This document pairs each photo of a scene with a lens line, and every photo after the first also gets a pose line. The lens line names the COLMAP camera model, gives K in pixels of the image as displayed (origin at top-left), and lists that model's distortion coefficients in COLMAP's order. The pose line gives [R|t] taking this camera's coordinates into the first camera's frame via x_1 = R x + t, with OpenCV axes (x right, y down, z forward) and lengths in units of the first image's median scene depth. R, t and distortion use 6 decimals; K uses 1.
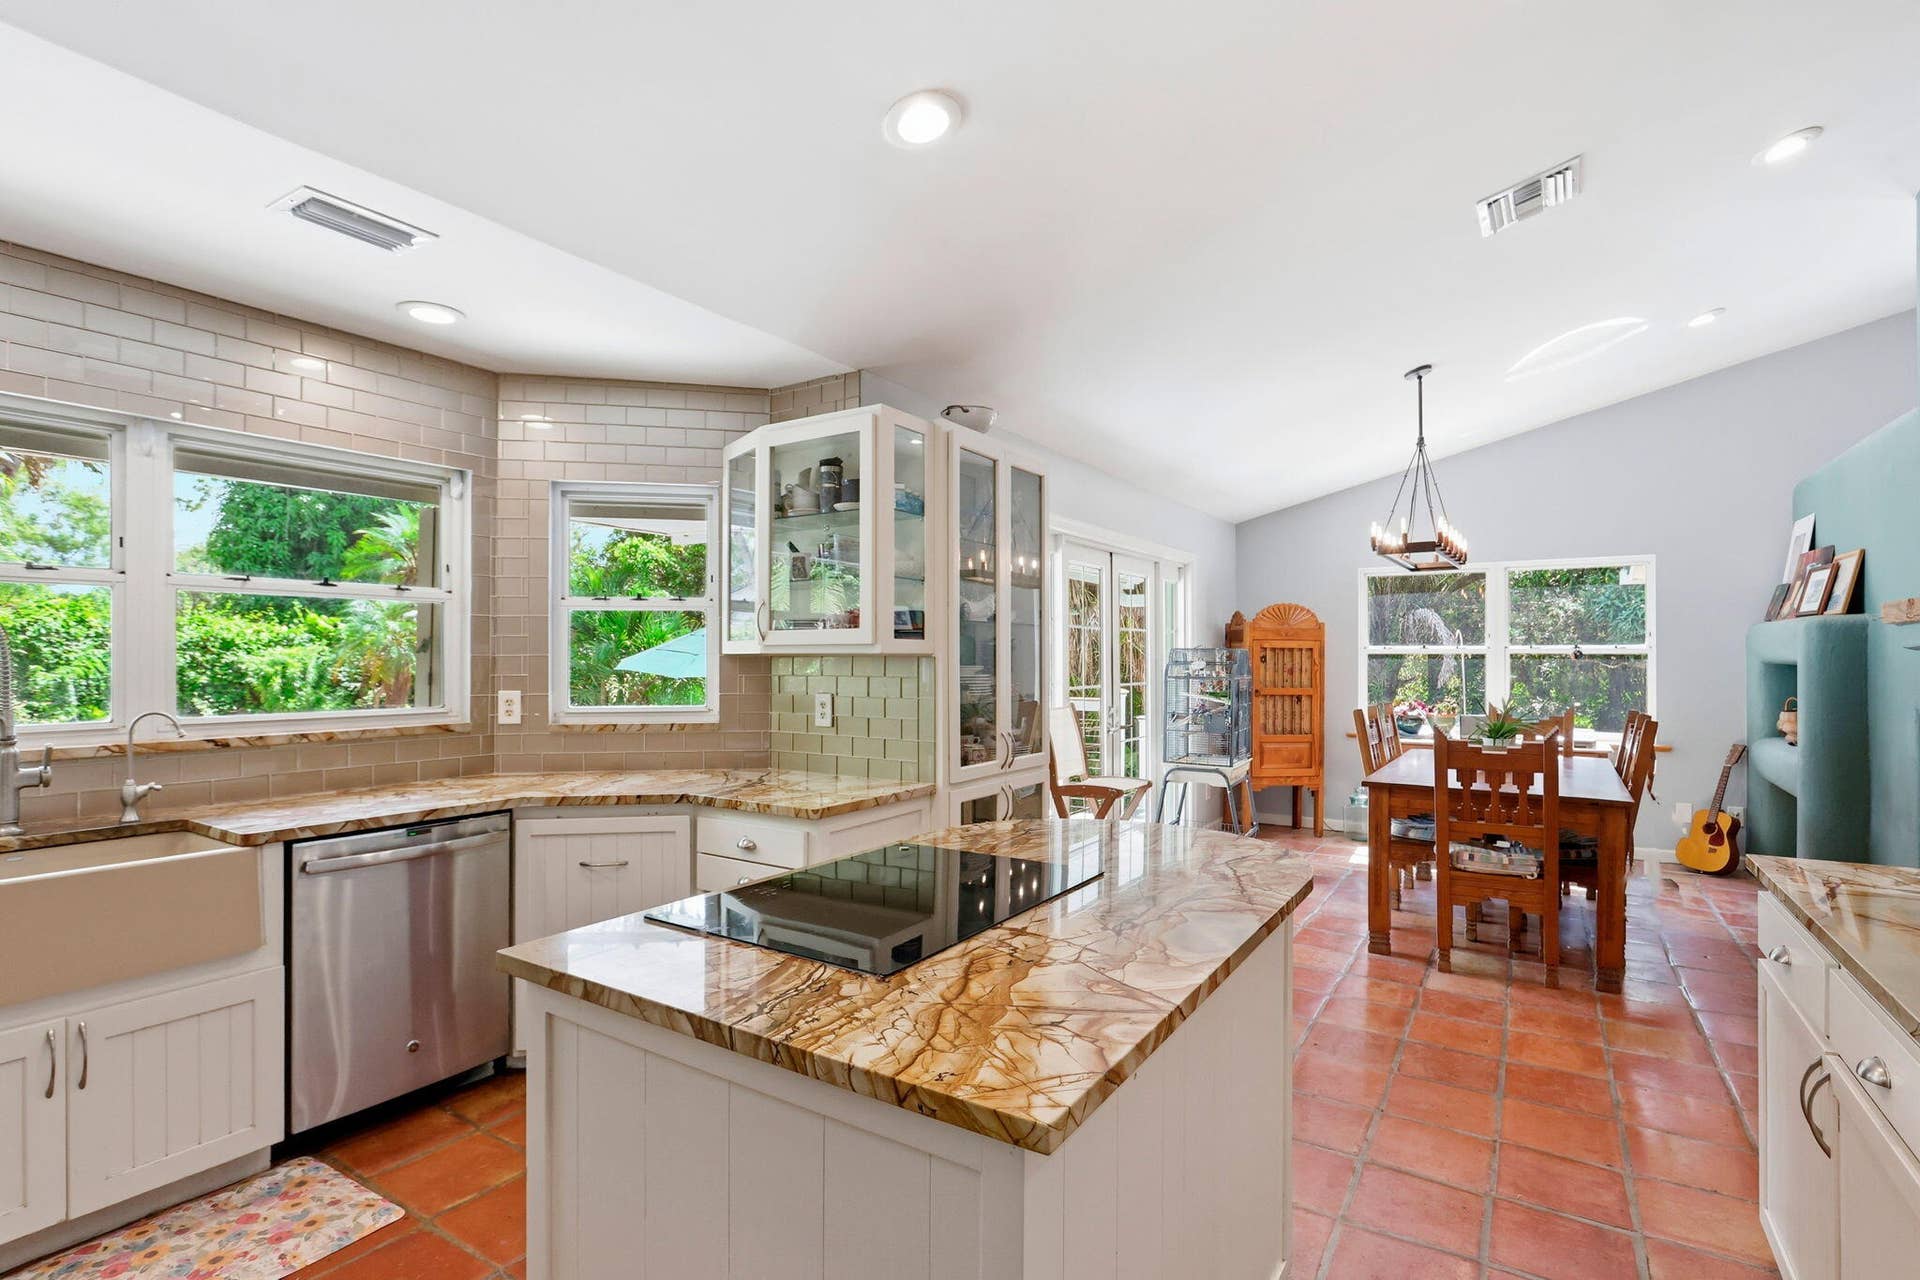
lens RADIAL K [[923.4, 0, 969.2], [0, 923.4, 644.6], [0, 0, 1]] dist [-0.014700, 0.000921]
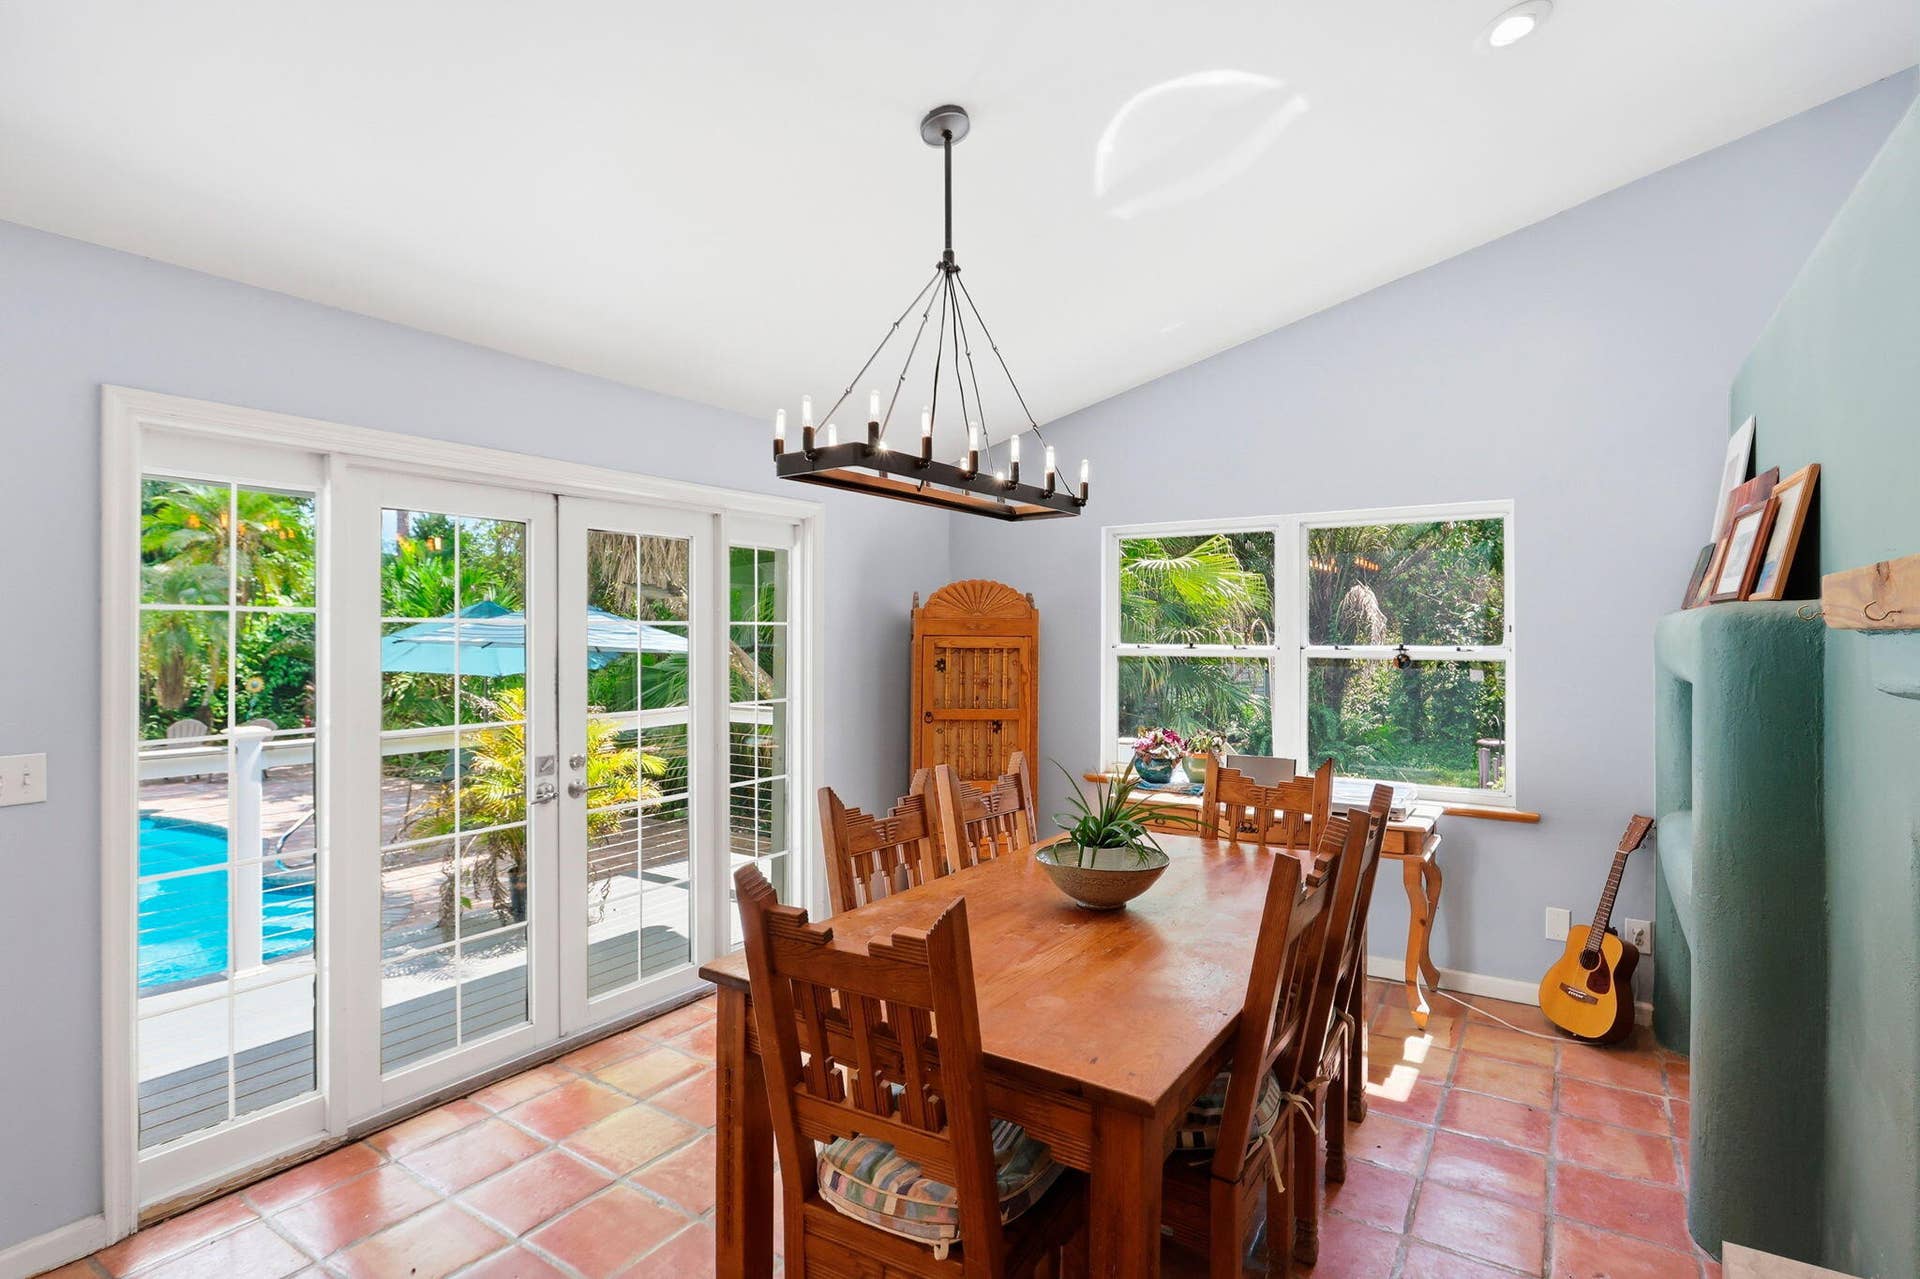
lens RADIAL K [[923.4, 0, 1011.4], [0, 923.4, 623.9], [0, 0, 1]] dist [-0.014700, 0.000921]
pose [[0.999973, -0.000218, -0.007377, 0.566587], [0.000230, 0.999999, 0.001640, -0.022025], [0.007376, -0.001642, 0.999971, 0.521129]]
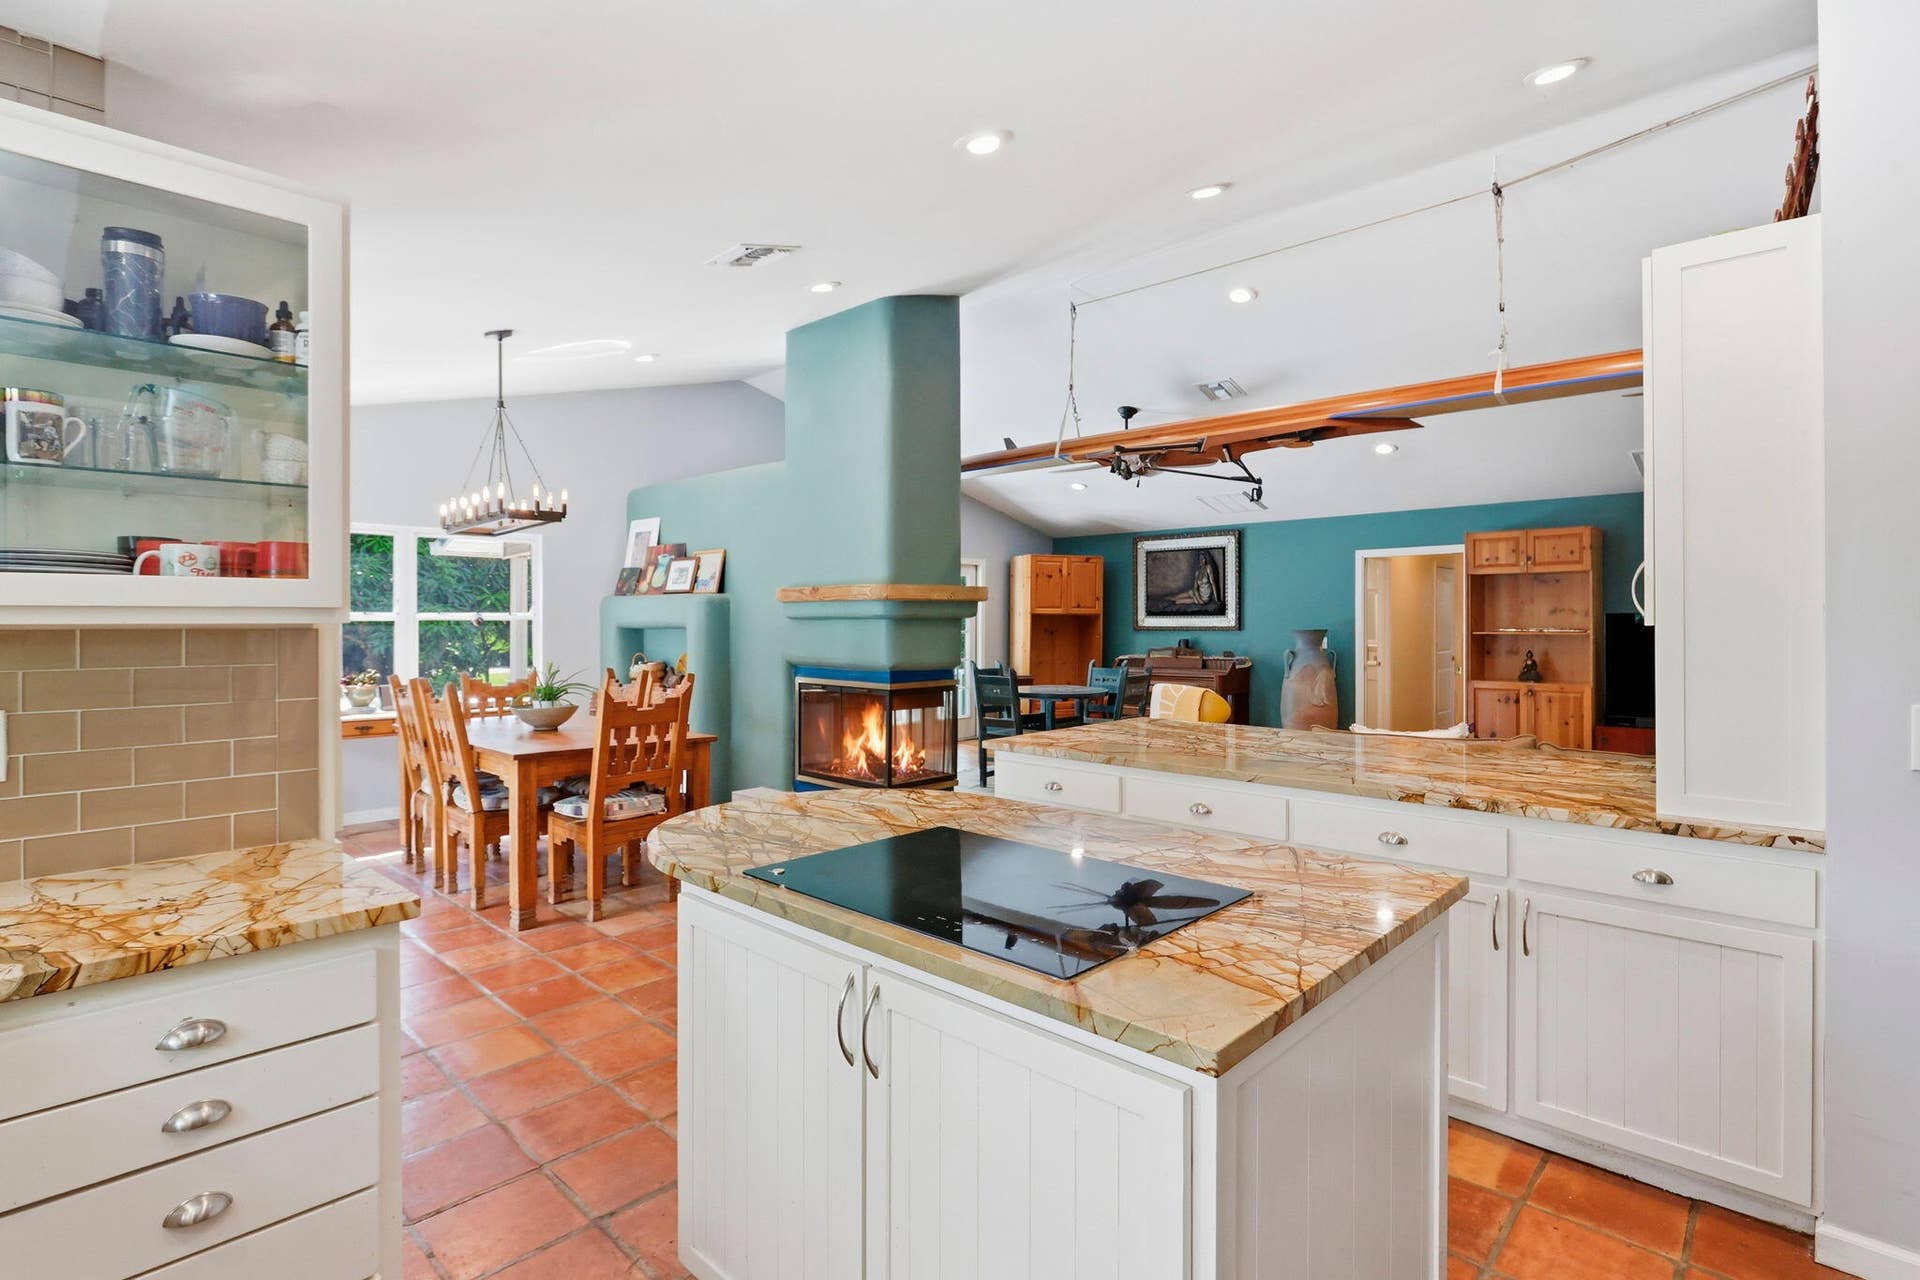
lens RADIAL K [[923.4, 0, 966.5], [0, 923.4, 626.7], [0, 0, 1]] dist [-0.014700, 0.000921]
pose [[0.188547, -0.007009, 0.982039, -0.401111], [-0.010176, 0.999907, 0.009090, 0.001538], [-0.982011, -0.011707, 0.188458, 0.343058]]
